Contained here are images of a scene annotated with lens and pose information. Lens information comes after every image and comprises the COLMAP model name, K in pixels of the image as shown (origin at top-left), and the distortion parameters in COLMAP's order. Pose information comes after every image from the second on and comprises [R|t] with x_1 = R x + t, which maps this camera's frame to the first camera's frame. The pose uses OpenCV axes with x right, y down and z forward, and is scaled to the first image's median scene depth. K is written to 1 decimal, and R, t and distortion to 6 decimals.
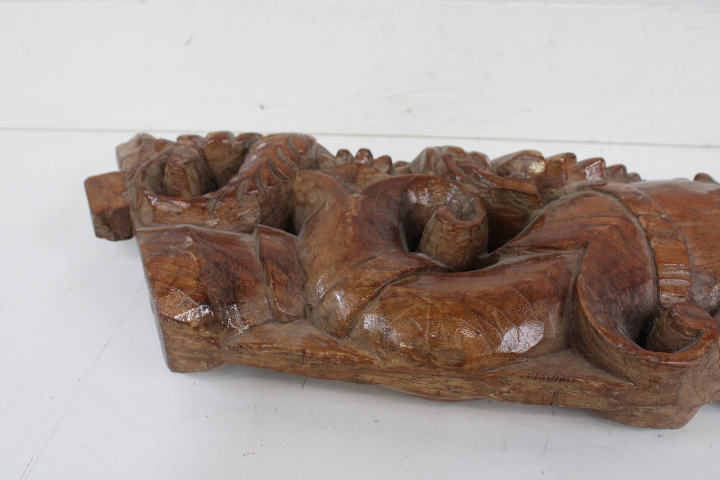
lens RADIAL K [[681.4, 0, 360.0], [0, 681.4, 240.0], [0, 0, 1]] dist [-0.128674, 0.110970]
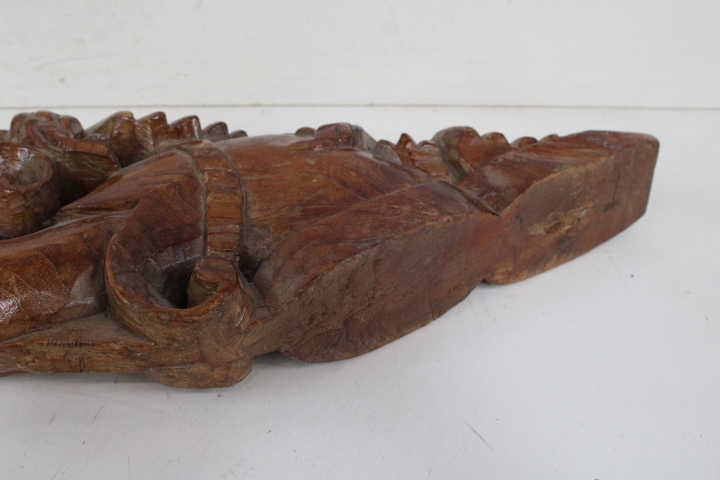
lens RADIAL K [[681.4, 0, 360.0], [0, 681.4, 240.0], [0, 0, 1]] dist [-0.128674, 0.110970]
pose [[0.978533, -0.060445, 0.197025, 0.450626], [0.055921, 0.998030, 0.028449, 0.048769], [-0.198356, -0.016820, 0.979986, -0.005535]]
